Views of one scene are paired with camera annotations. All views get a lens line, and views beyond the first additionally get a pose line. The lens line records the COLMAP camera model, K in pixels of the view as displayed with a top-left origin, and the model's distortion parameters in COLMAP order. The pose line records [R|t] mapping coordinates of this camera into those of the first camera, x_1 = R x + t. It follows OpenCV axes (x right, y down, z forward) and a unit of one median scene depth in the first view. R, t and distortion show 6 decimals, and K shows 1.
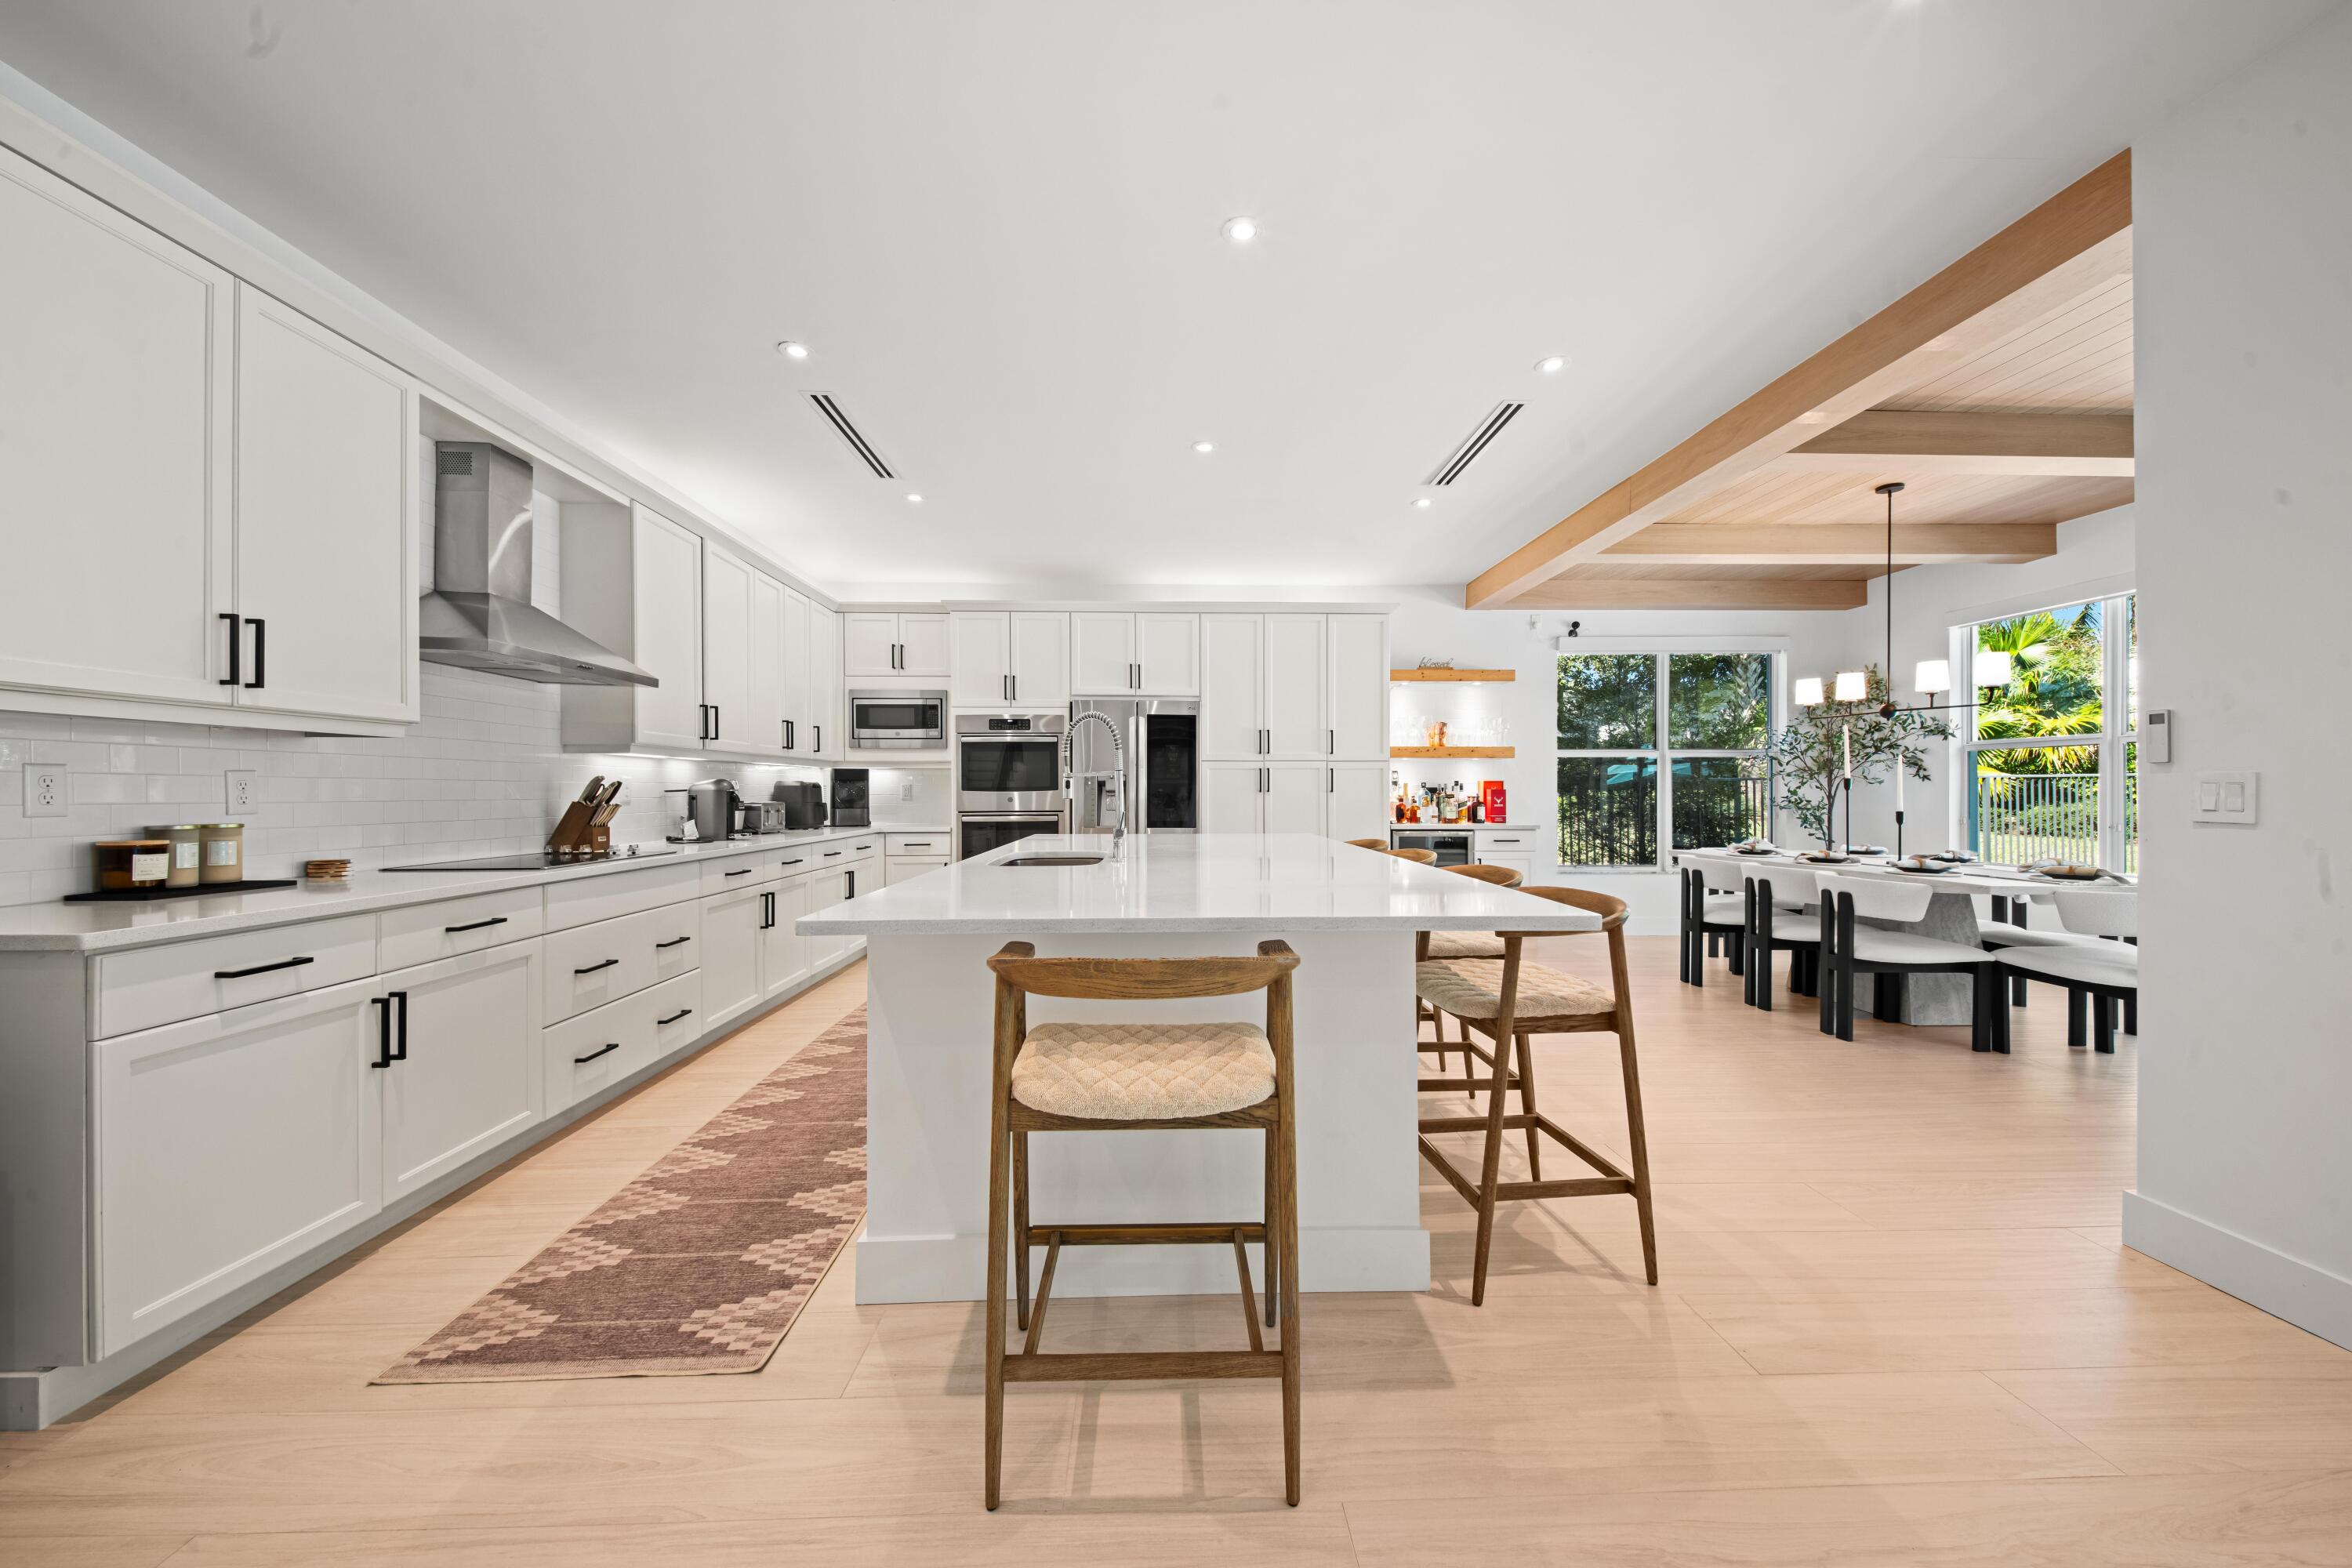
lens RADIAL K [[832.1, 0, 1187.4], [0, 832.1, 797.1], [0, 0, 1]] dist [0.021081, -0.009345]
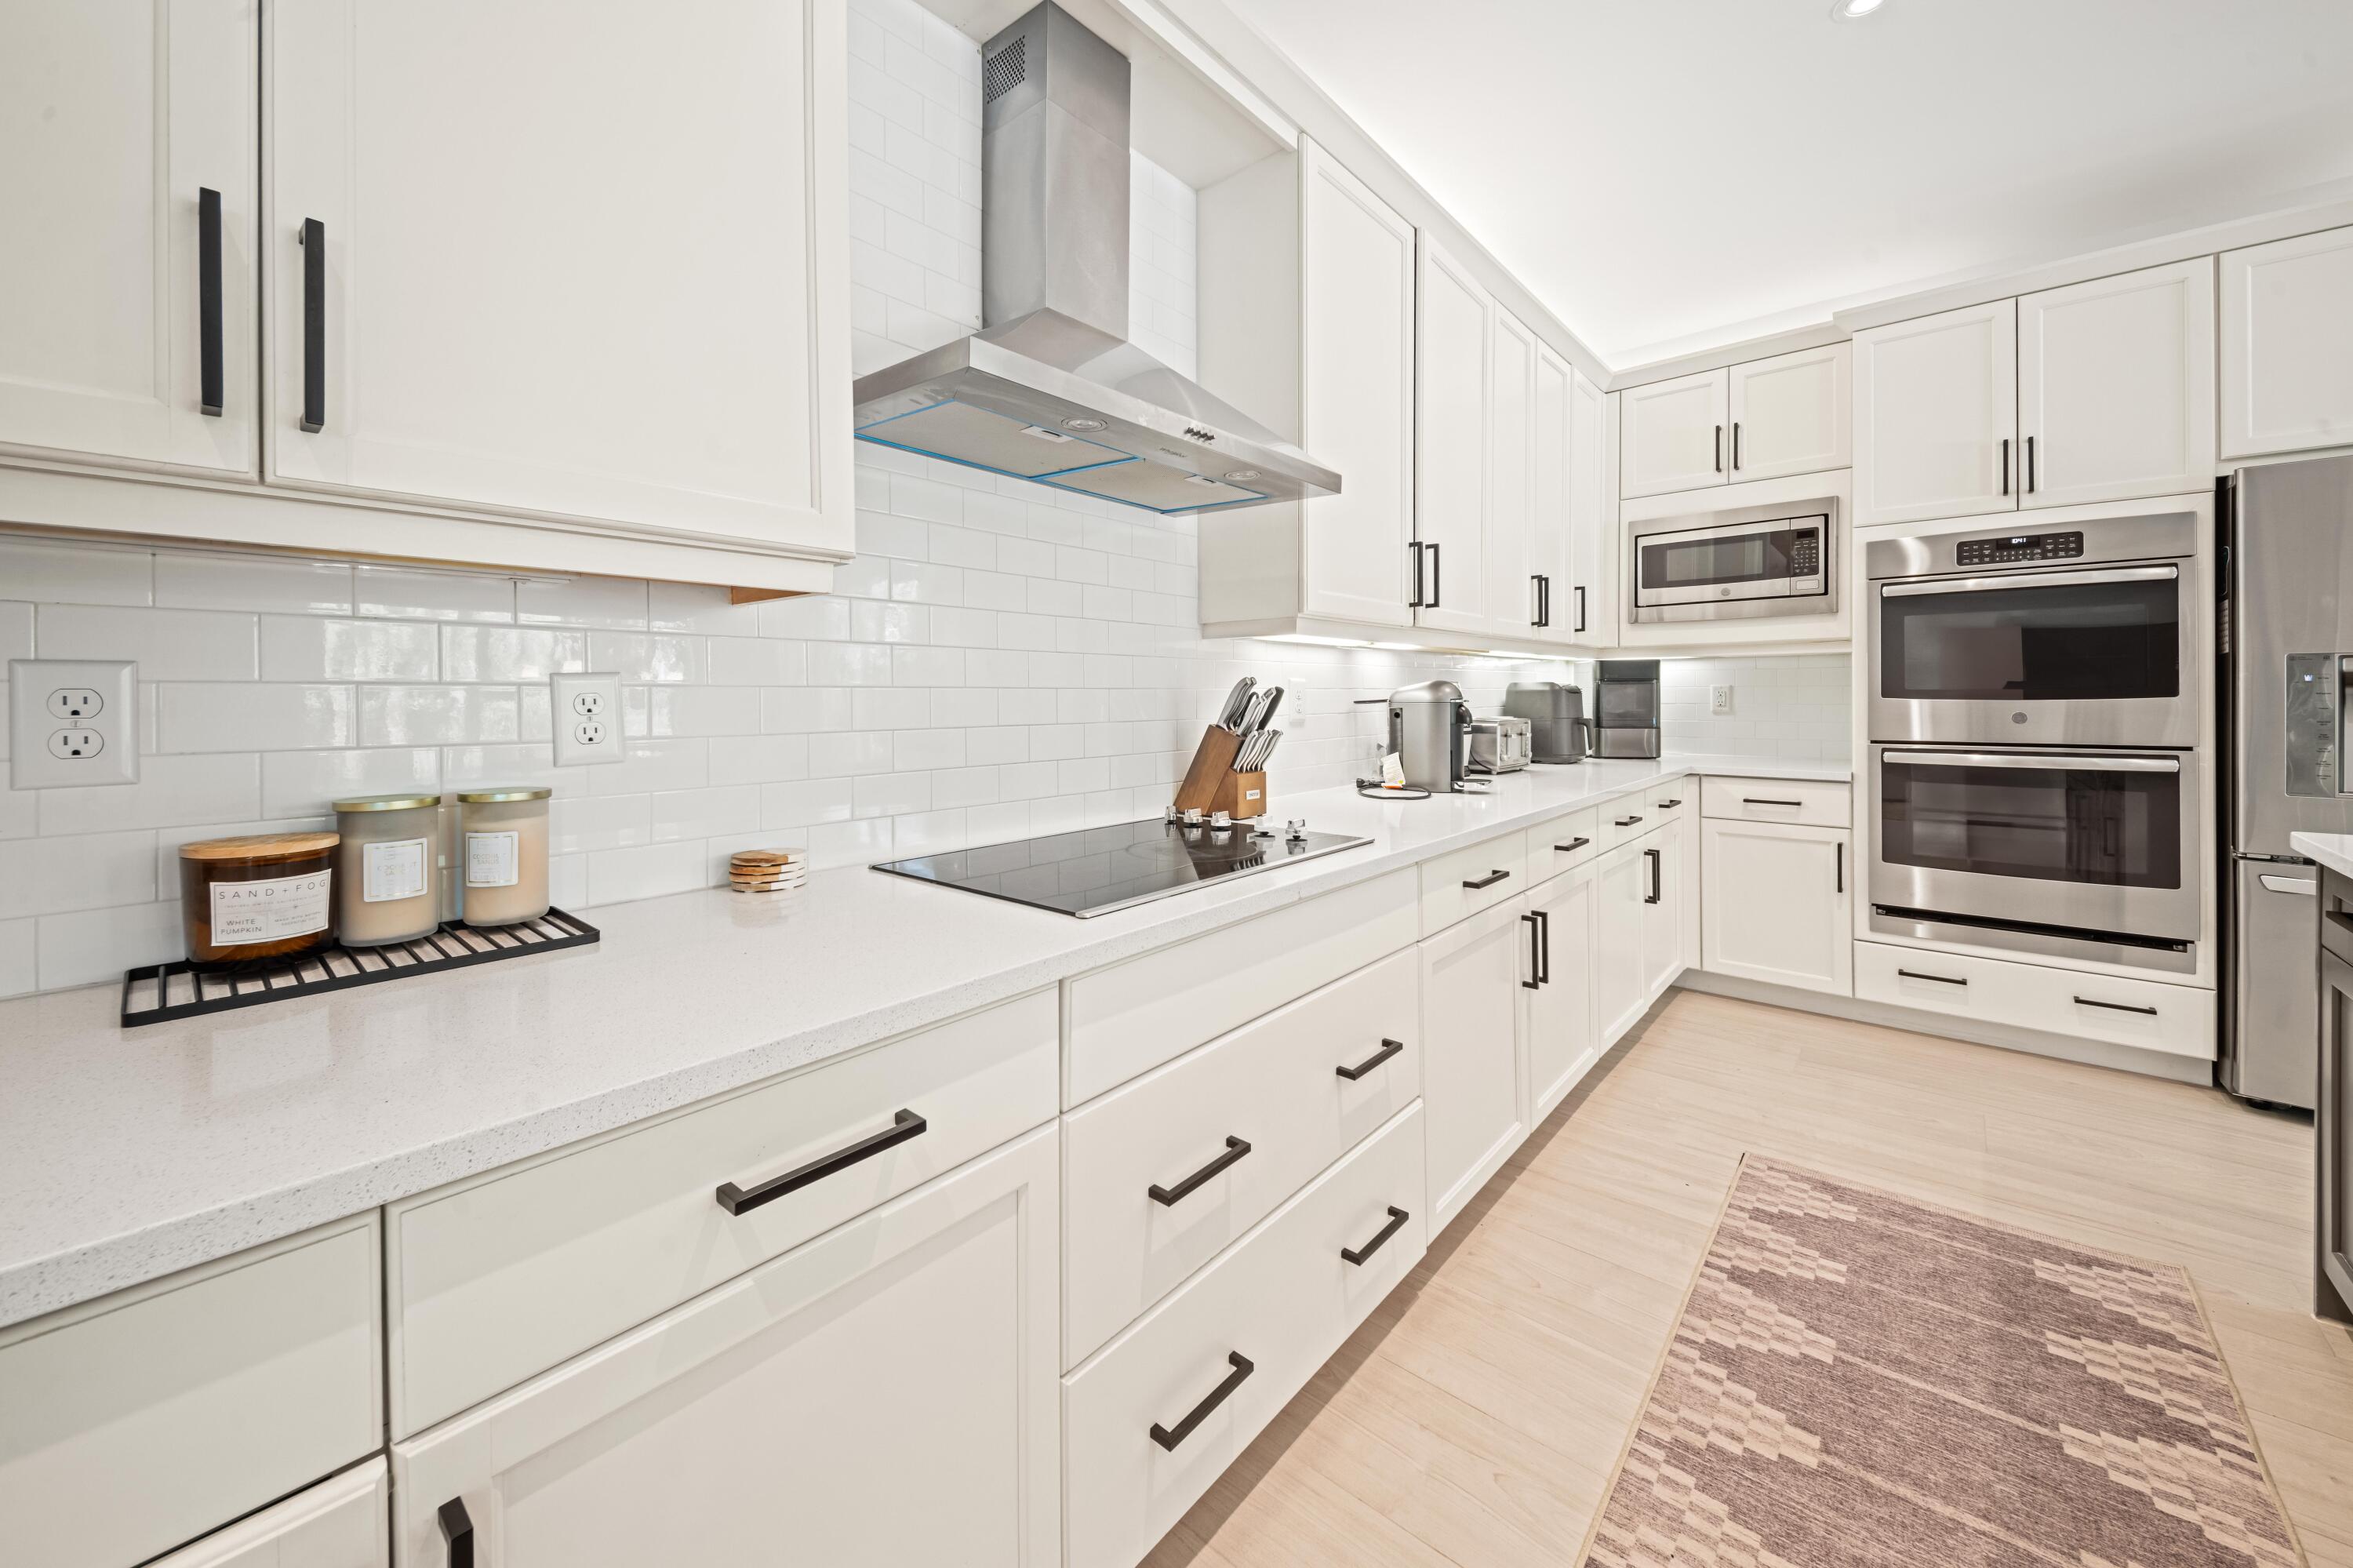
lens RADIAL K [[868.3, 0, 1178.8], [0, 868.3, 704.2], [0, 0, 1]] dist [0.001887, 0.000056]
pose [[0.726482, 0.005680, -0.687162, -0.271656], [-0.001075, 0.999974, 0.007129, -0.008744], [0.687185, -0.004441, 0.726469, 0.436107]]
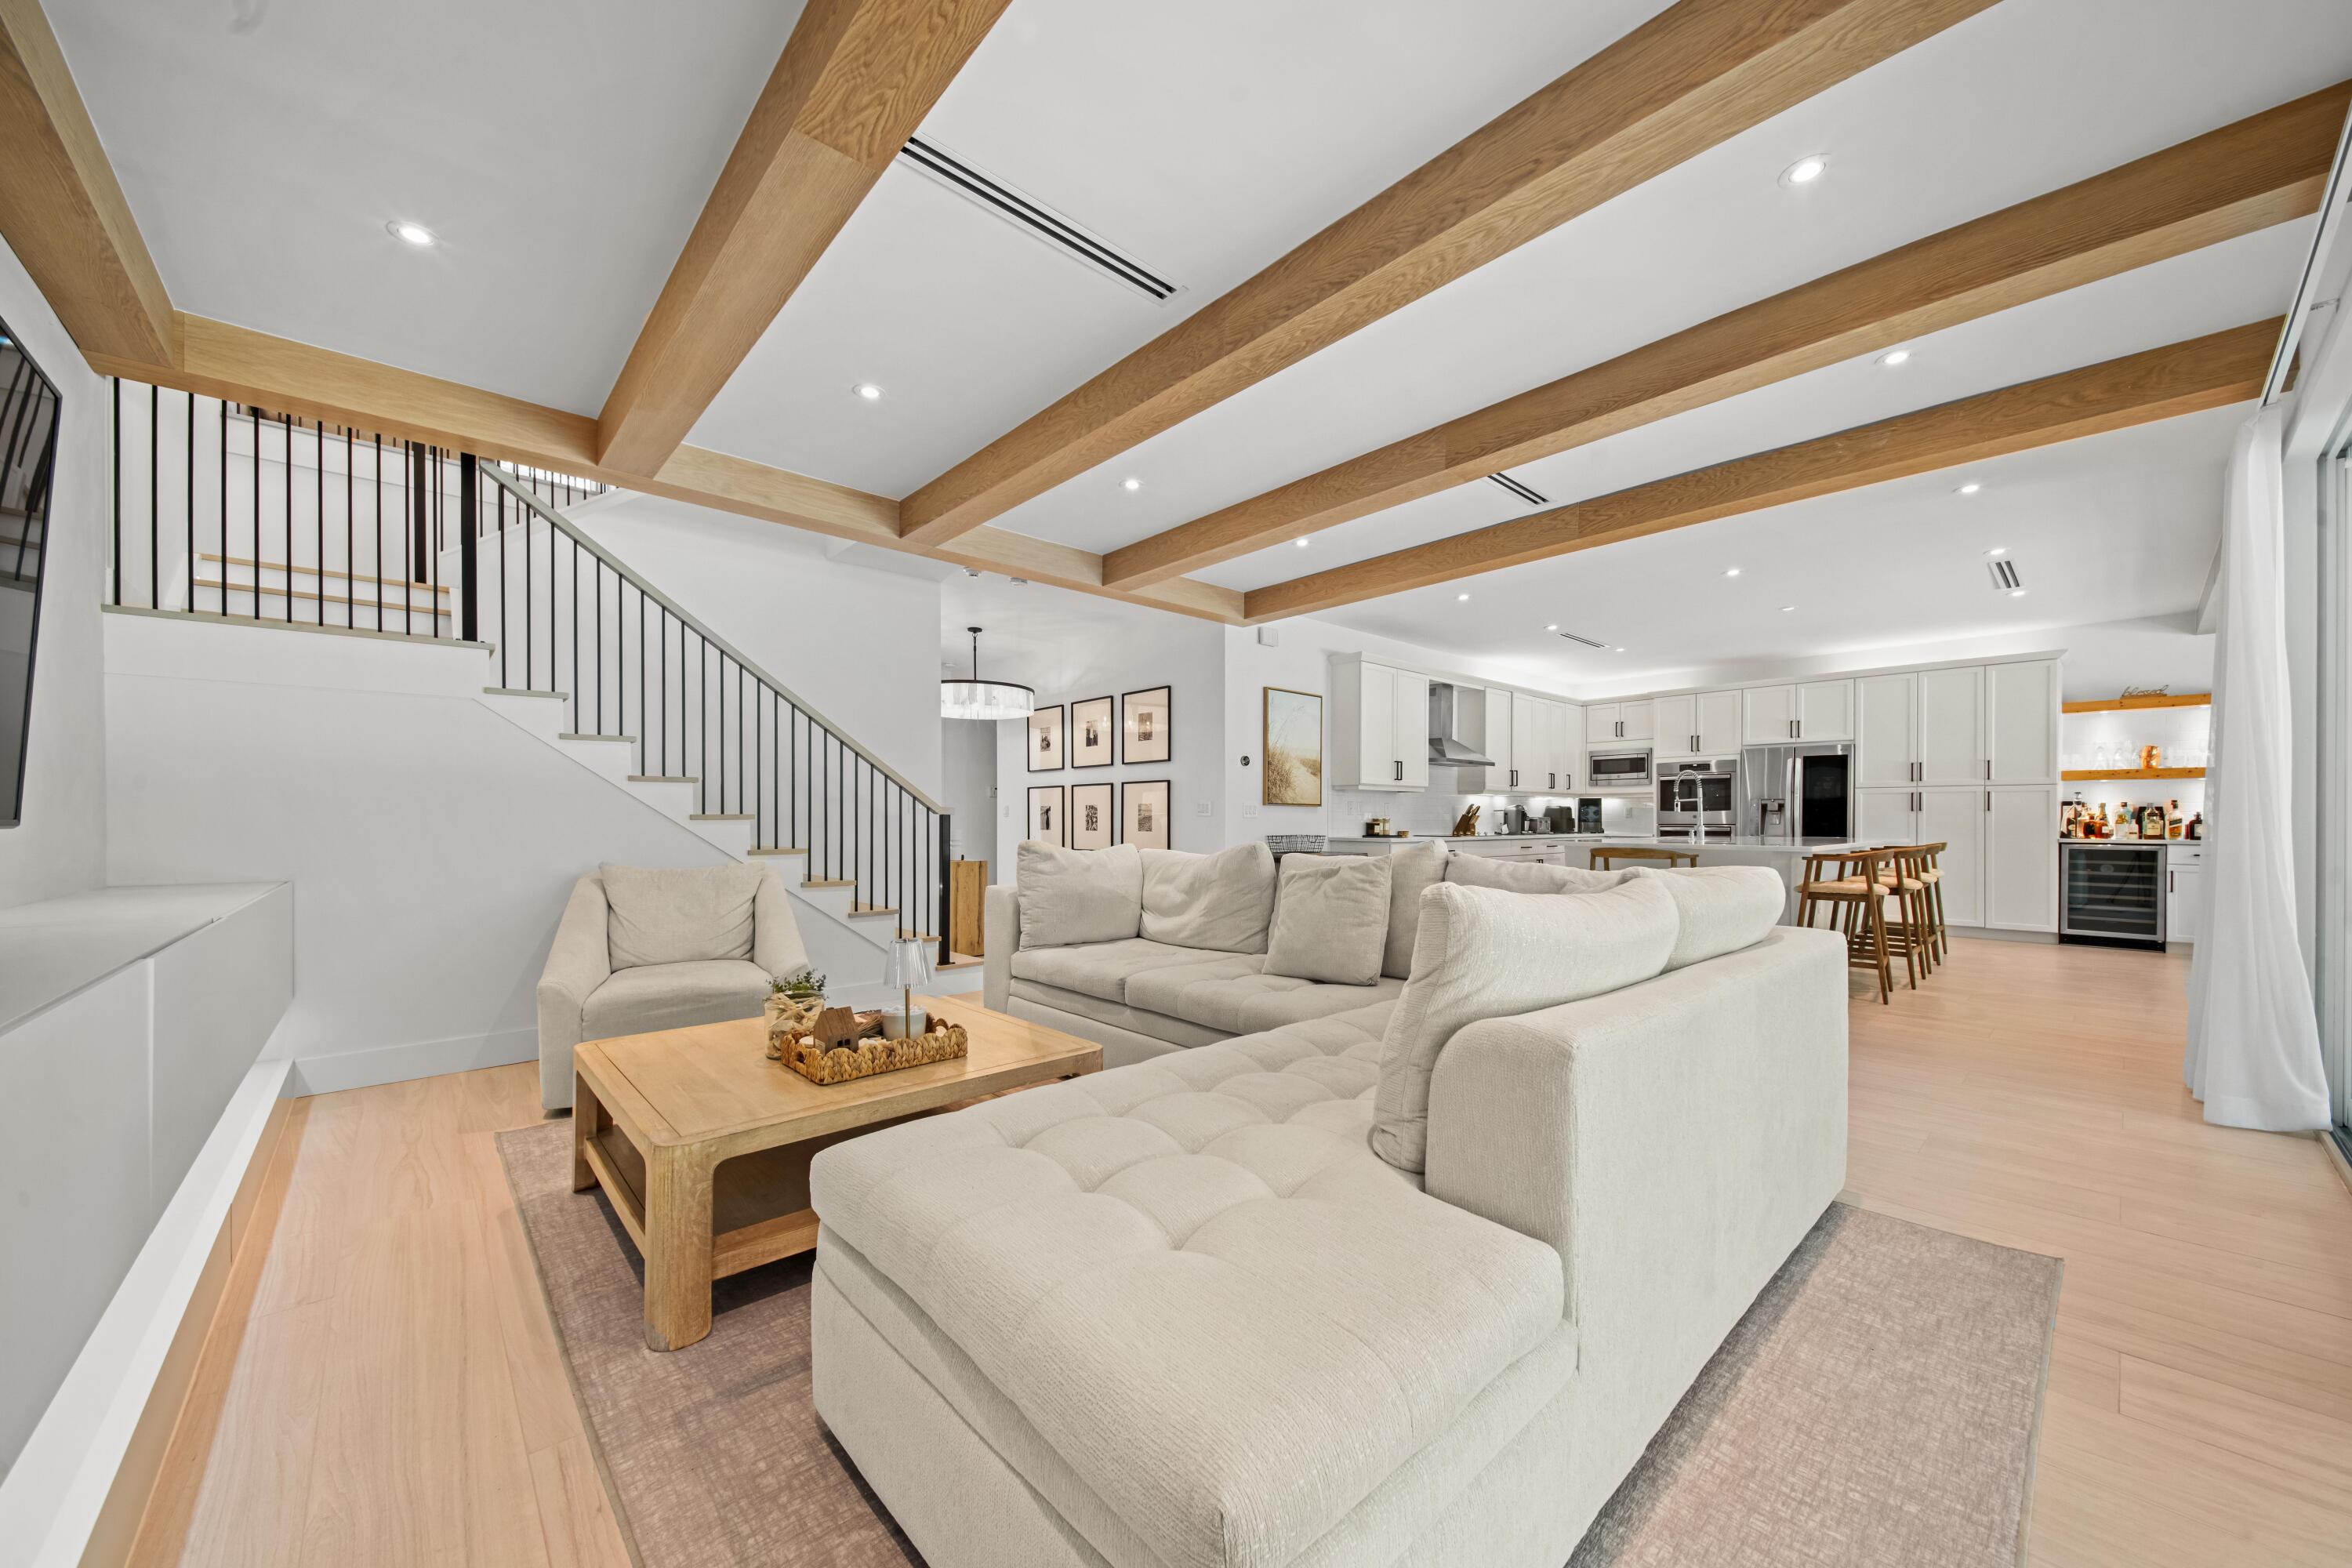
lens RADIAL K [[851.4, 0, 1174.9], [0, 851.4, 816.1], [0, 0, 1]] dist [0.019938, -0.010187]
pose [[0.638051, 0.000020, -0.769994, 0.483741], [-0.008275, 0.999942, -0.006830, 0.025573], [0.769950, 0.010730, 0.638014, -0.920851]]
